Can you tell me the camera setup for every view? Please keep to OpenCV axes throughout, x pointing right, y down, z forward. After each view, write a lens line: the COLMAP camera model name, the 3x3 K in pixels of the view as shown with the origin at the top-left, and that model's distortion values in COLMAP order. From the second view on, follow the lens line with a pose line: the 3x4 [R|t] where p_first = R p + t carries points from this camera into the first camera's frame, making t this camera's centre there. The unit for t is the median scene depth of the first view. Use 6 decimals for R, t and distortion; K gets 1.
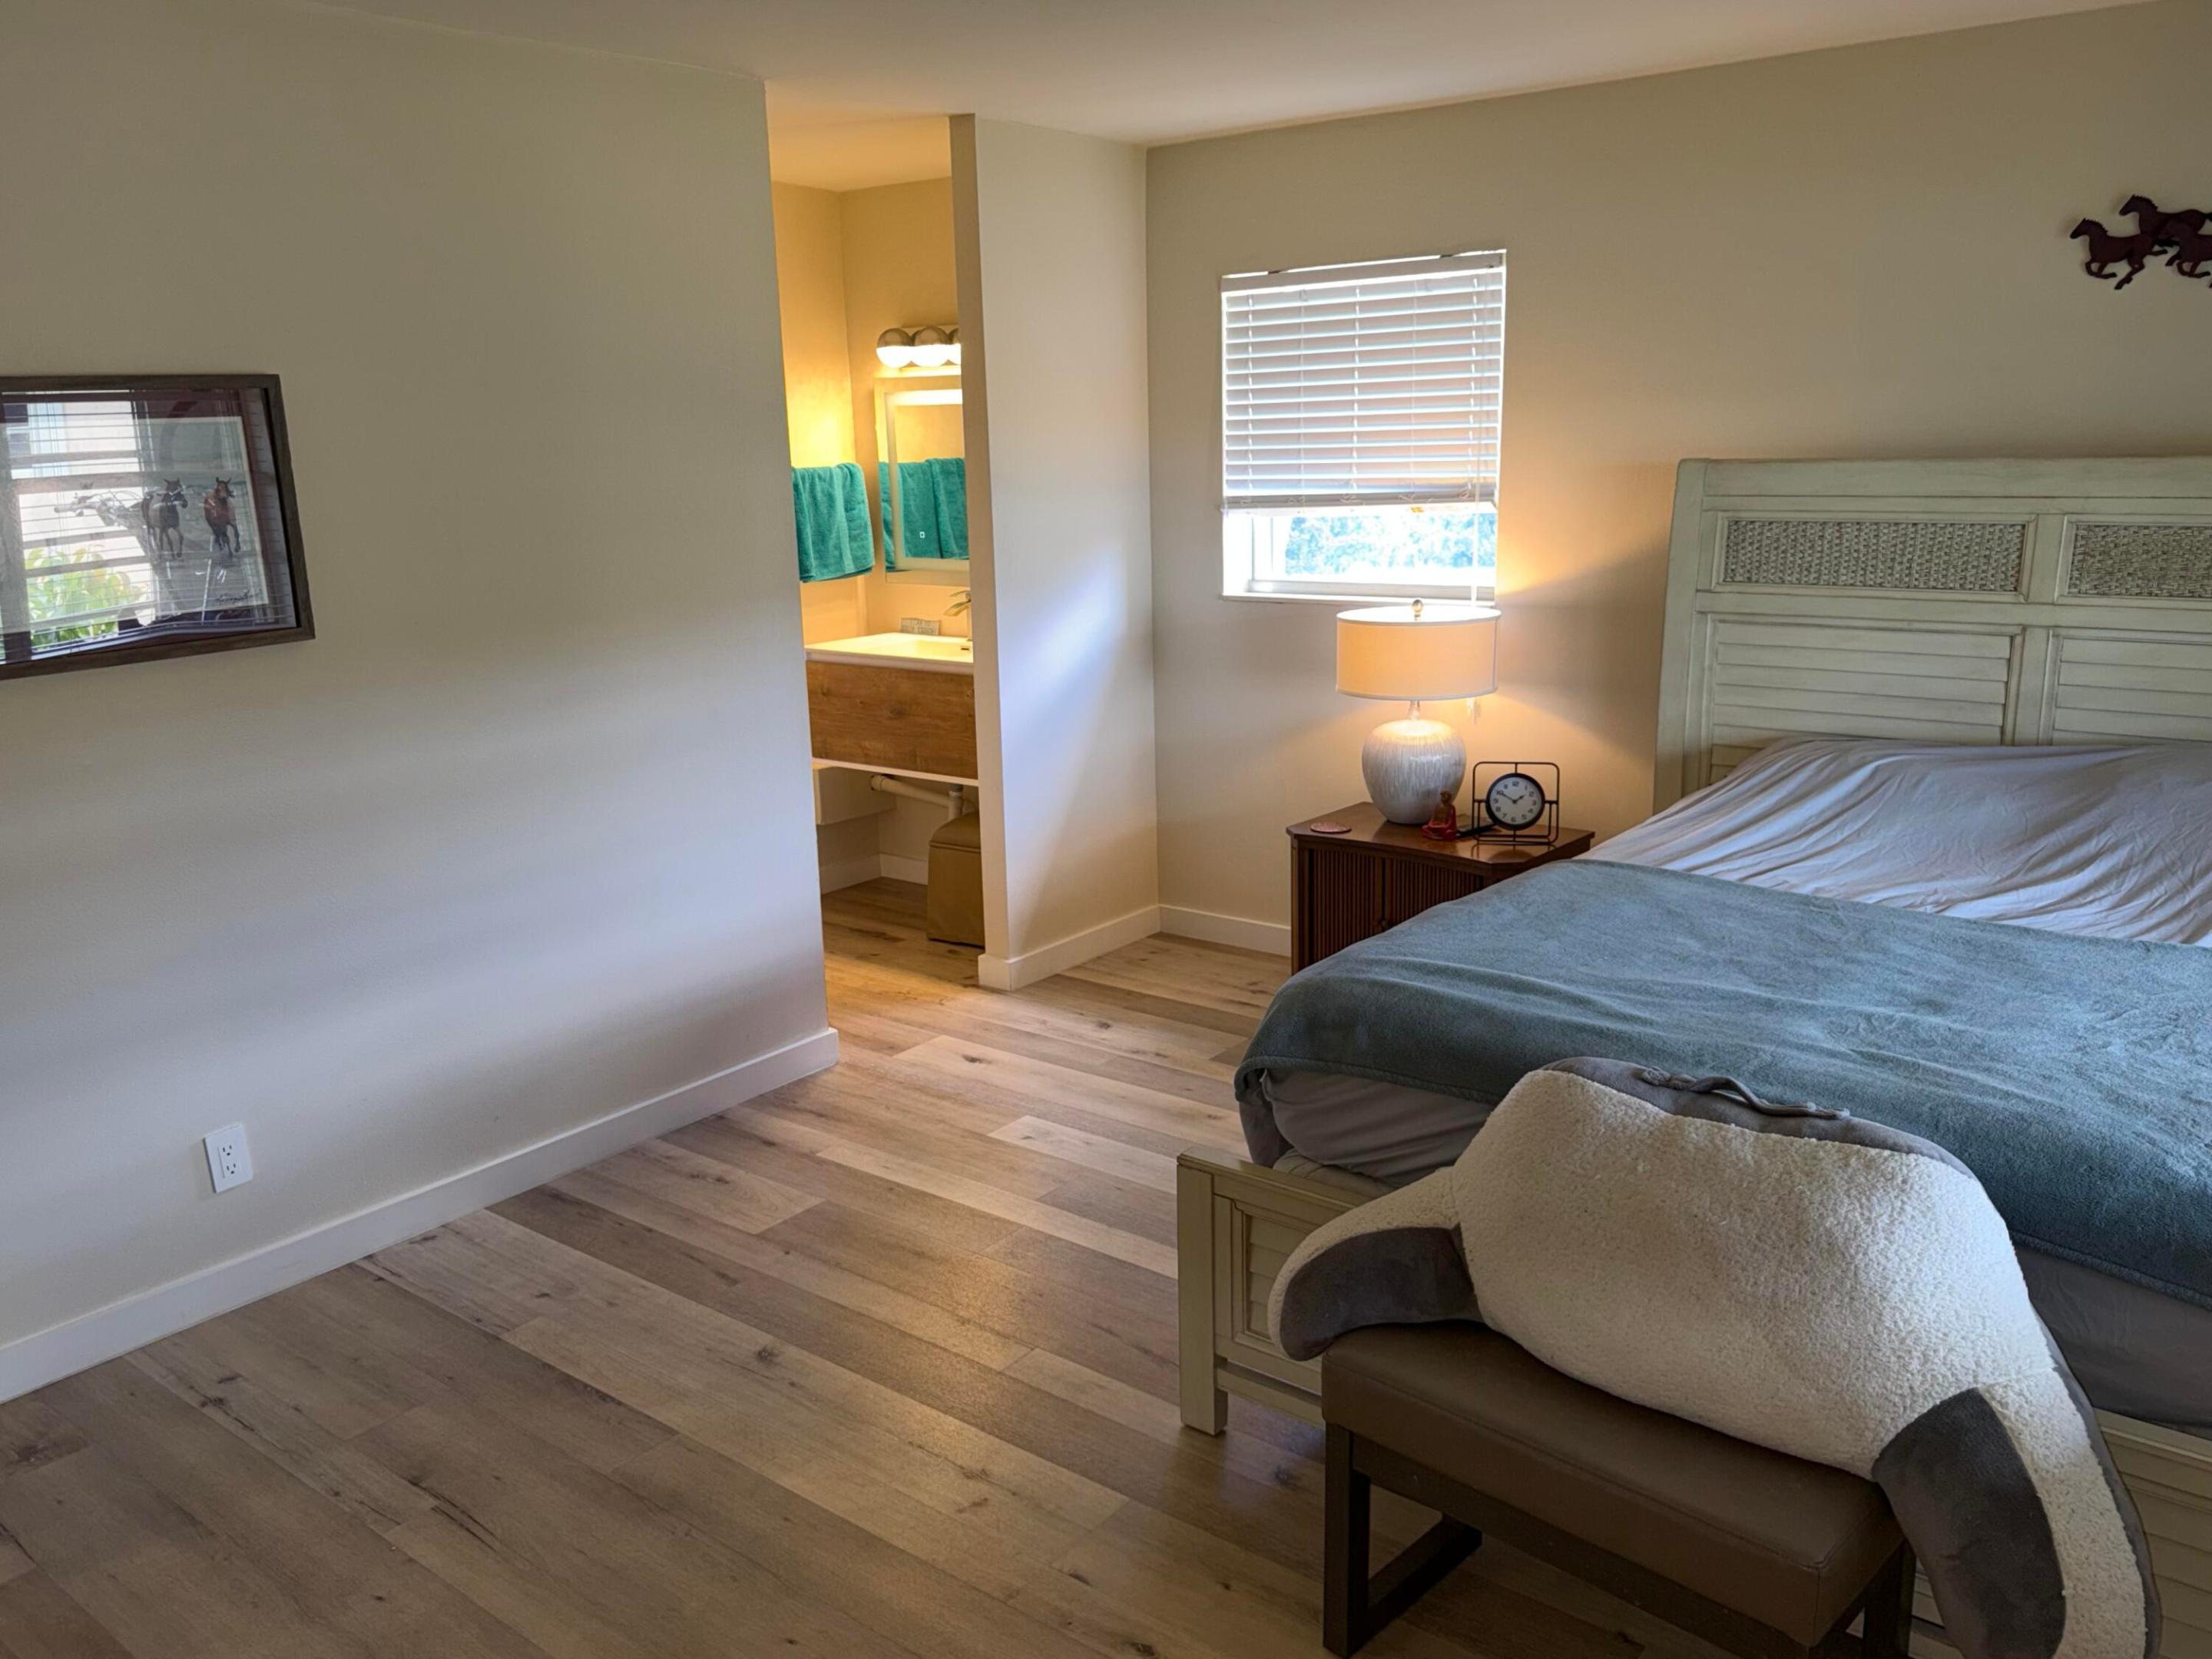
lens RADIAL K [[1705.4, 0, 1095.3], [0, 1705.4, 852.9], [0, 0, 1]] dist [0.091618, -0.135485]
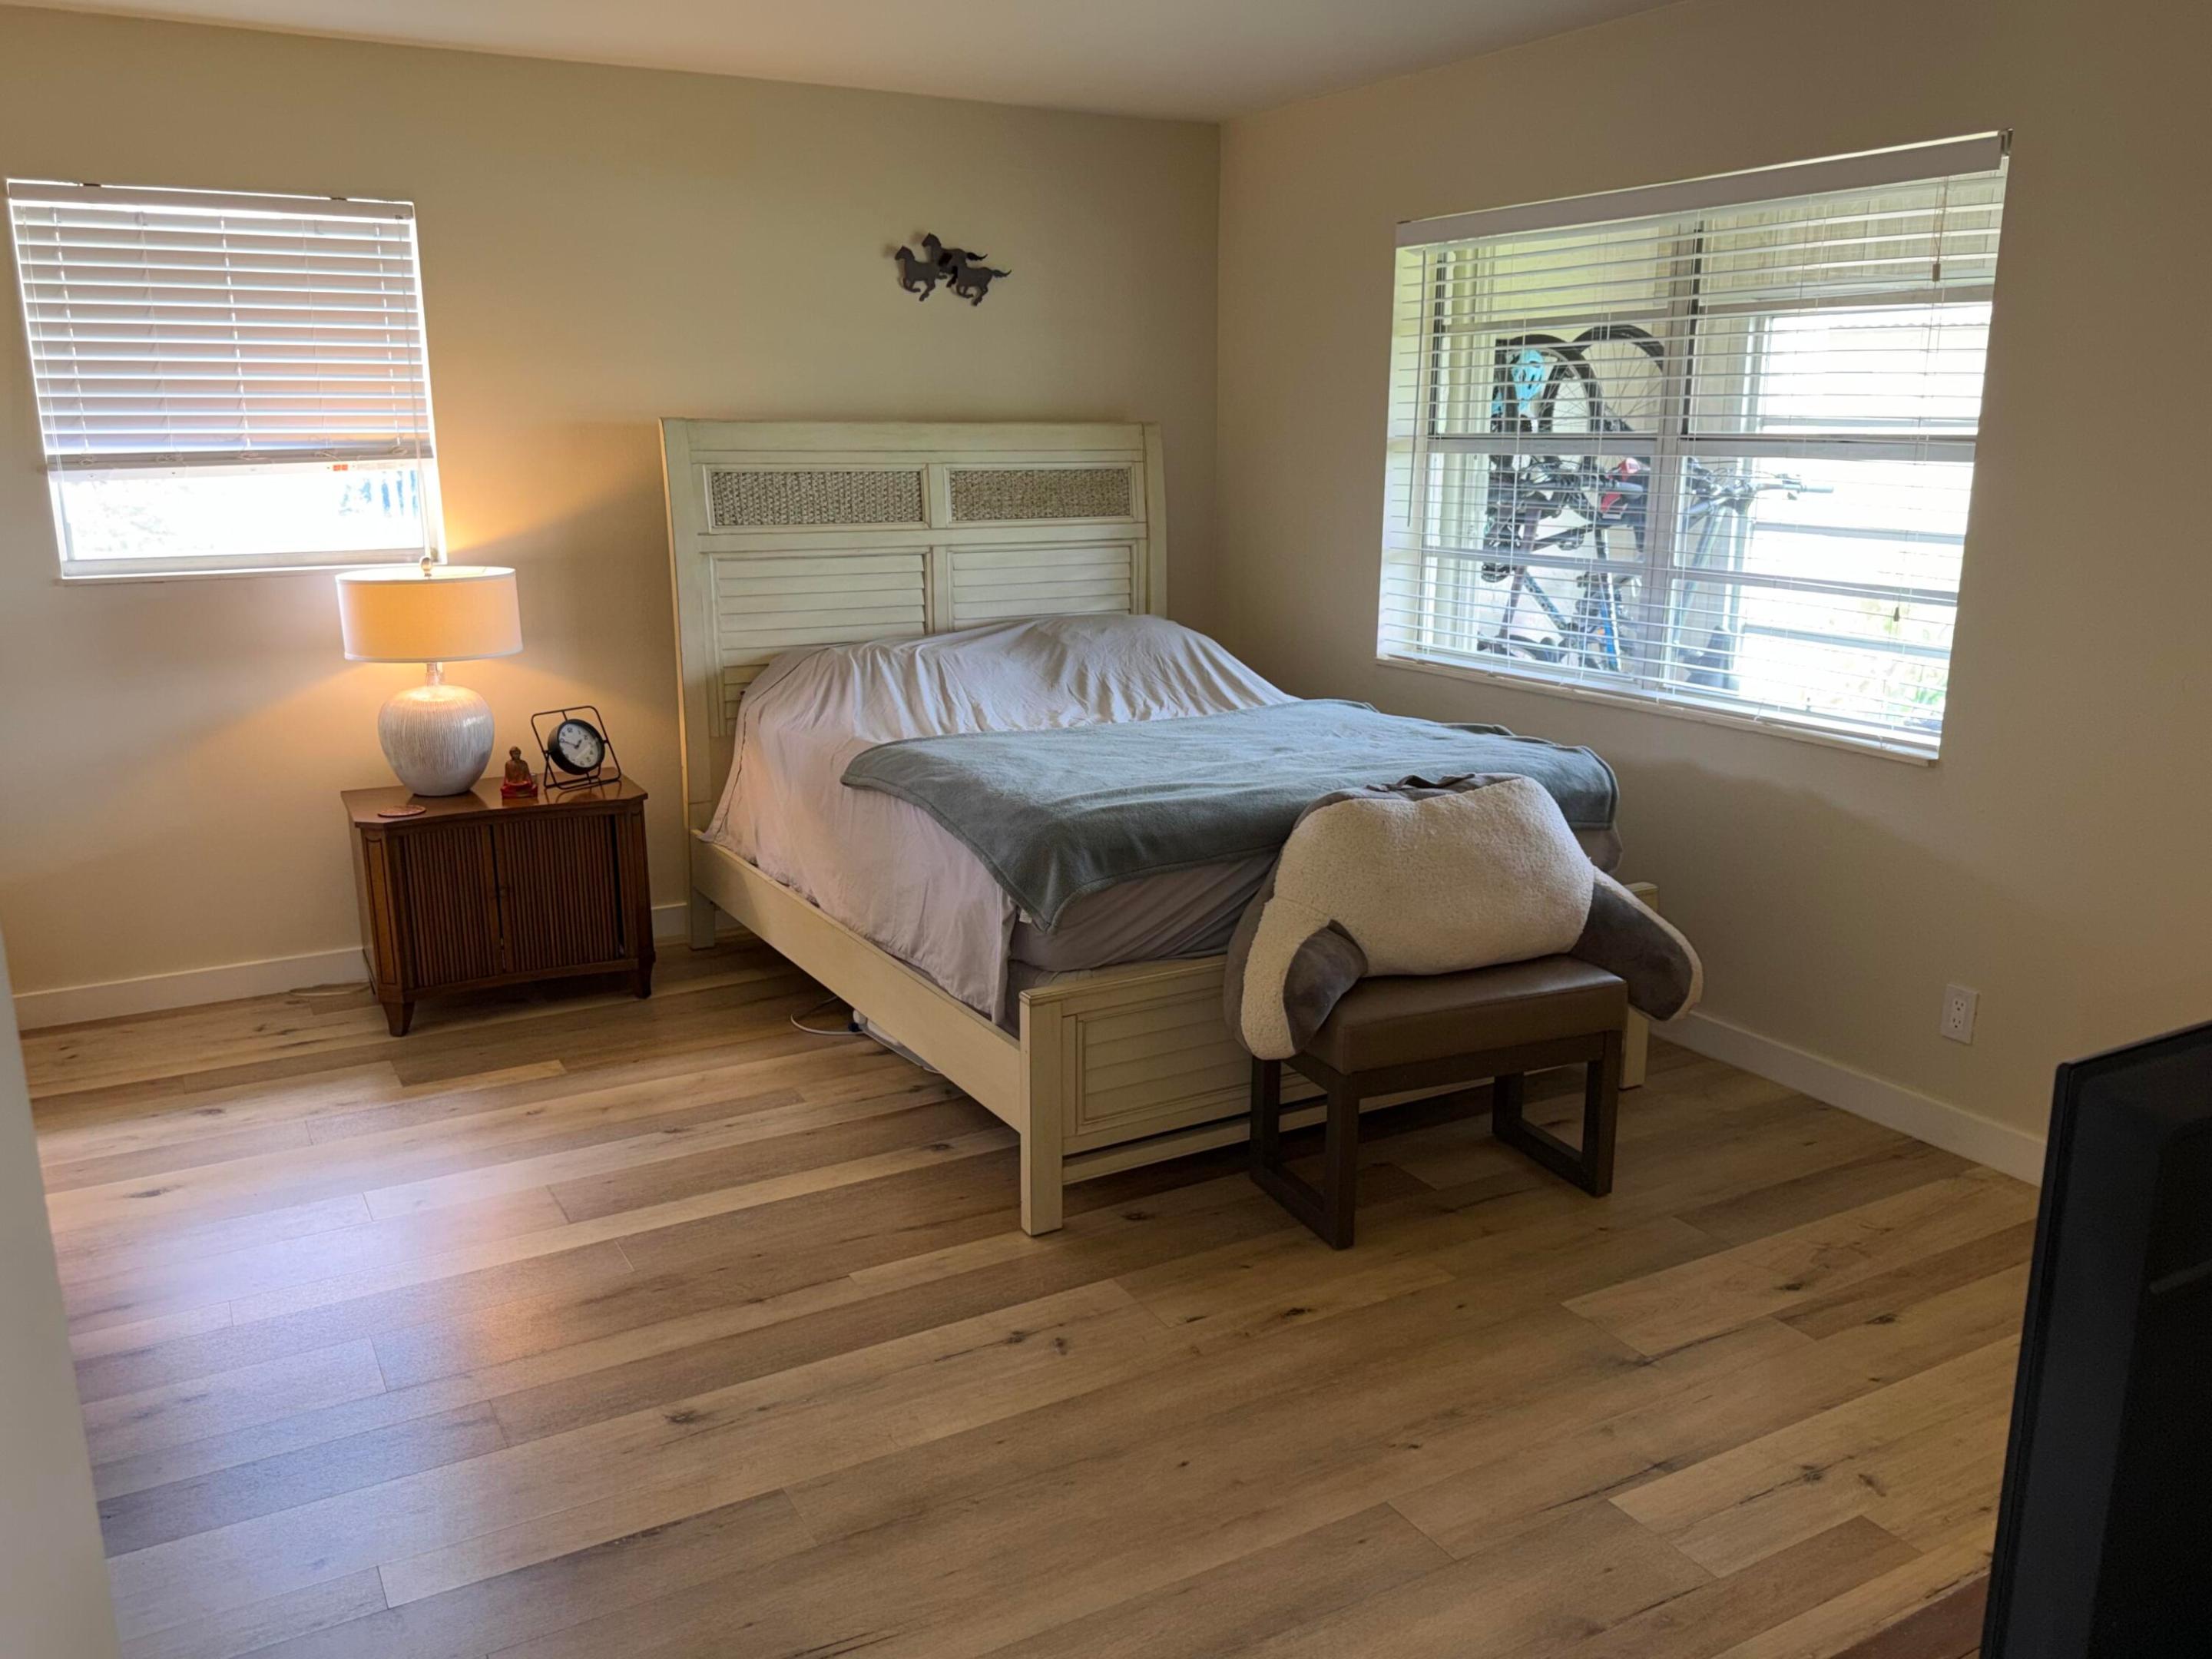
lens RADIAL K [[1705.4, 0, 1107.6], [0, 1705.4, 862.1], [0, 0, 1]] dist [0.091618, -0.135485]
pose [[0.375752, -0.204578, 0.903857, -0.617489], [0.213583, 0.968190, 0.130349, -0.031099], [-0.901772, 0.144070, 0.407494, 0.314722]]
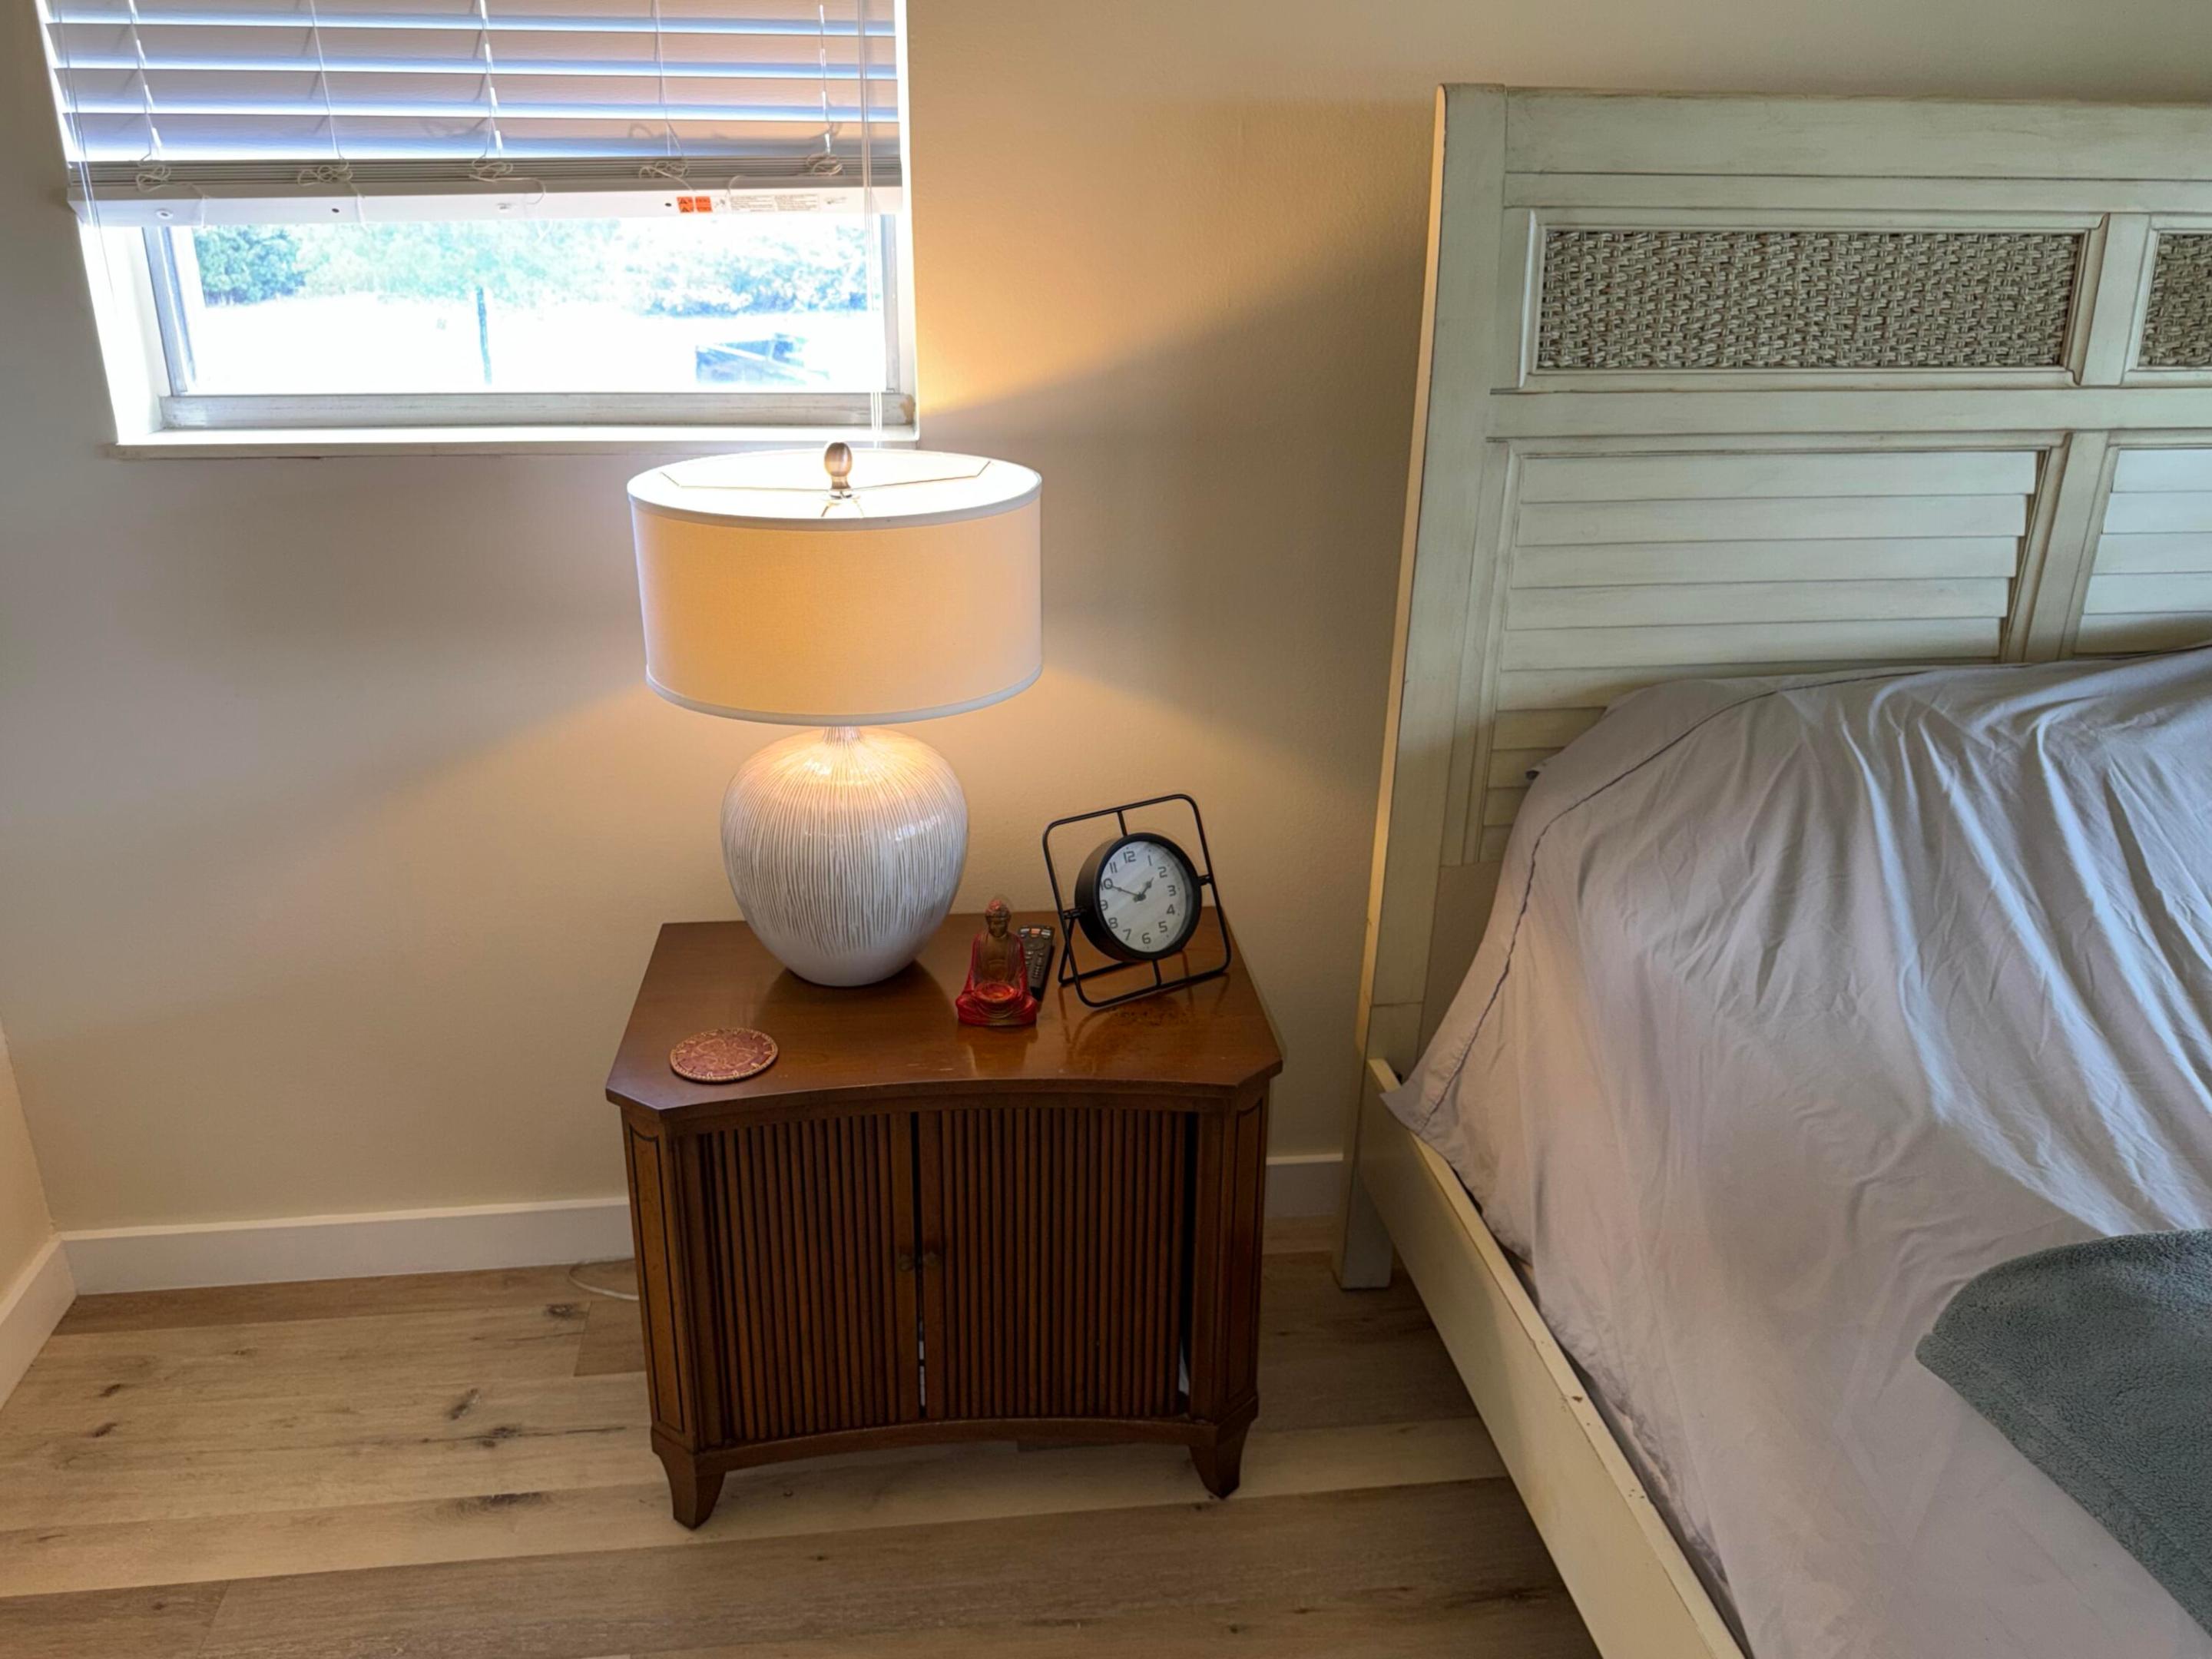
lens RADIAL K [[1705.4, 0, 1090.7], [0, 1705.4, 832.3], [0, 0, 1]] dist [0.091618, -0.135485]
pose [[0.700292, -0.234175, 0.674354, -0.059026], [0.143885, 0.971578, 0.187969, -0.137529], [-0.699205, -0.034603, 0.714083, 0.733135]]
